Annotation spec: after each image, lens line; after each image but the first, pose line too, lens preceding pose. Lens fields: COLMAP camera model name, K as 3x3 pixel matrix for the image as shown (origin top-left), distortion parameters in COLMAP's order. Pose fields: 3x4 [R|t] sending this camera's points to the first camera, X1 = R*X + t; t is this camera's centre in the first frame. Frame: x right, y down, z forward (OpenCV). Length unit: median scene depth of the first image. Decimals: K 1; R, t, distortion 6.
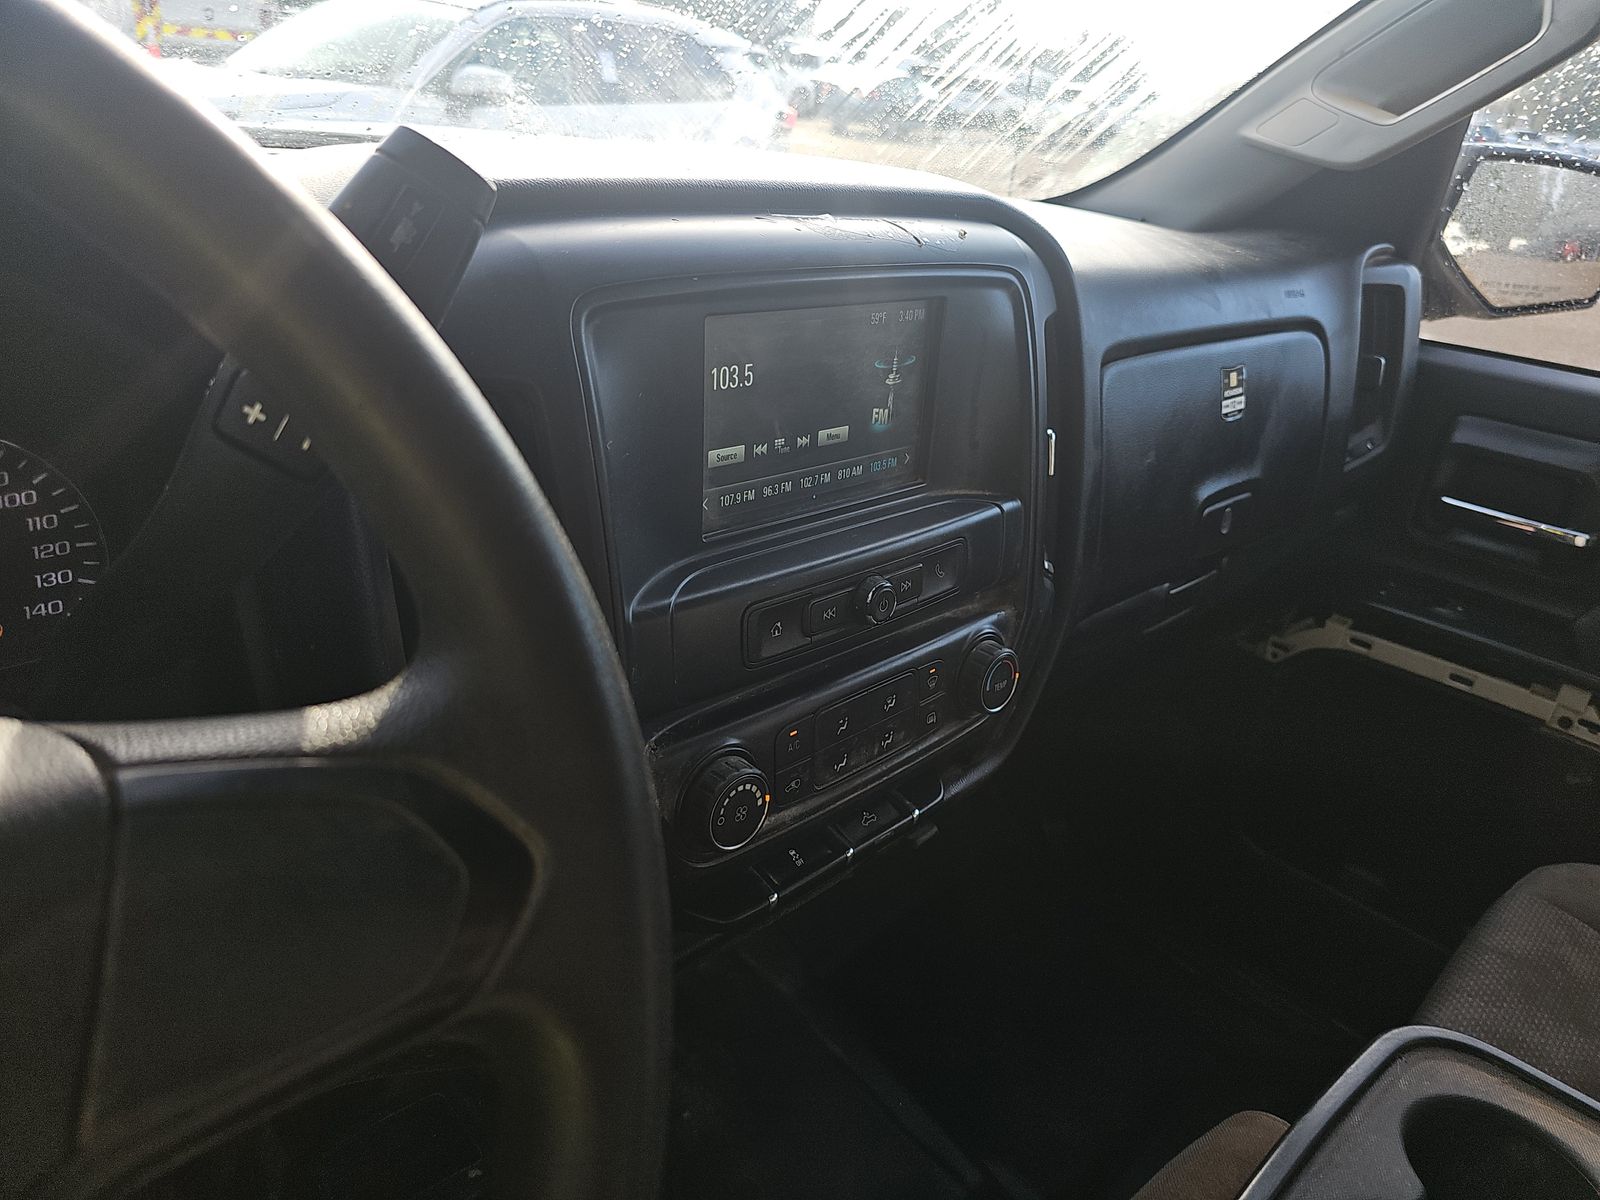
lens RADIAL K [[1051.3, 0, 800.8], [0, 1051.3, 590.9], [0, 0, 1]] dist [0.053838, -0.049583]
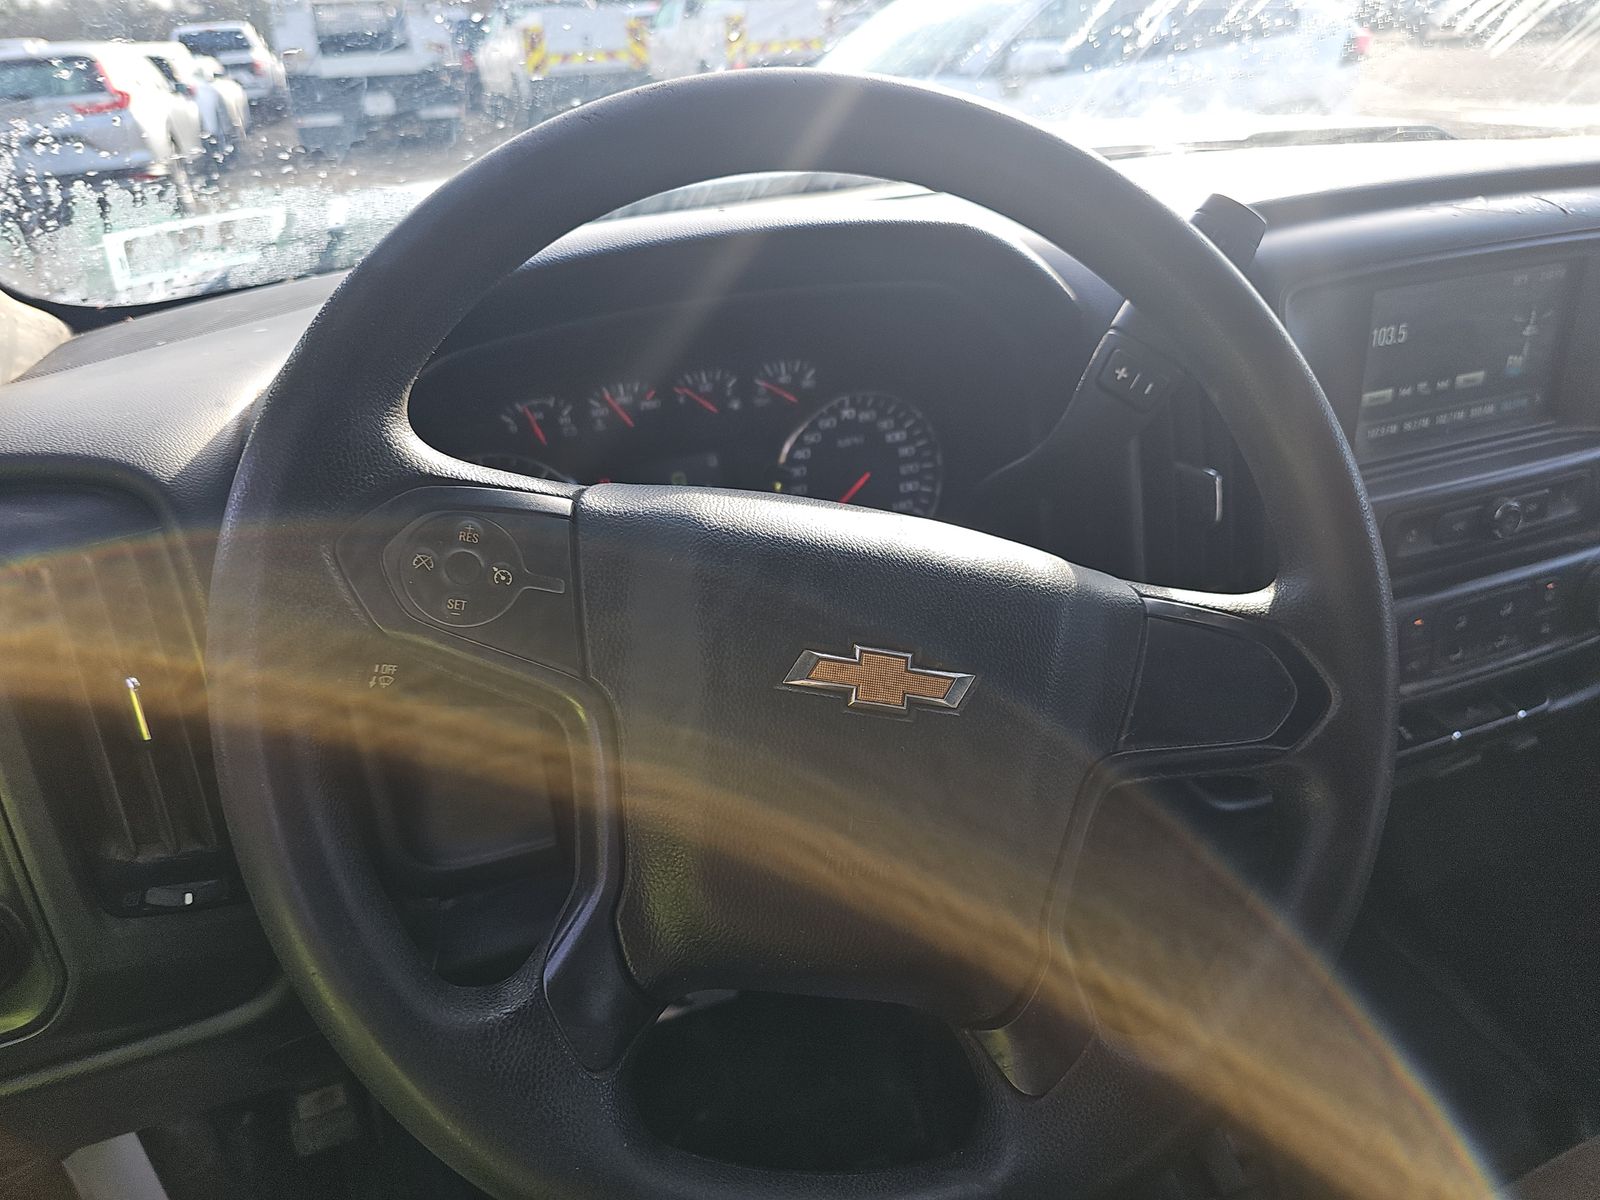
lens RADIAL K [[1047.8, 0, 800.0], [0, 1047.8, 600.0], [0, 0, 1]] dist [0.022496, -0.051906]
pose [[0.891488, 0.058430, -0.449260, -0.097713], [-0.037148, 0.997737, 0.056049, 0.063456], [0.451519, -0.033278, 0.891641, -0.409804]]
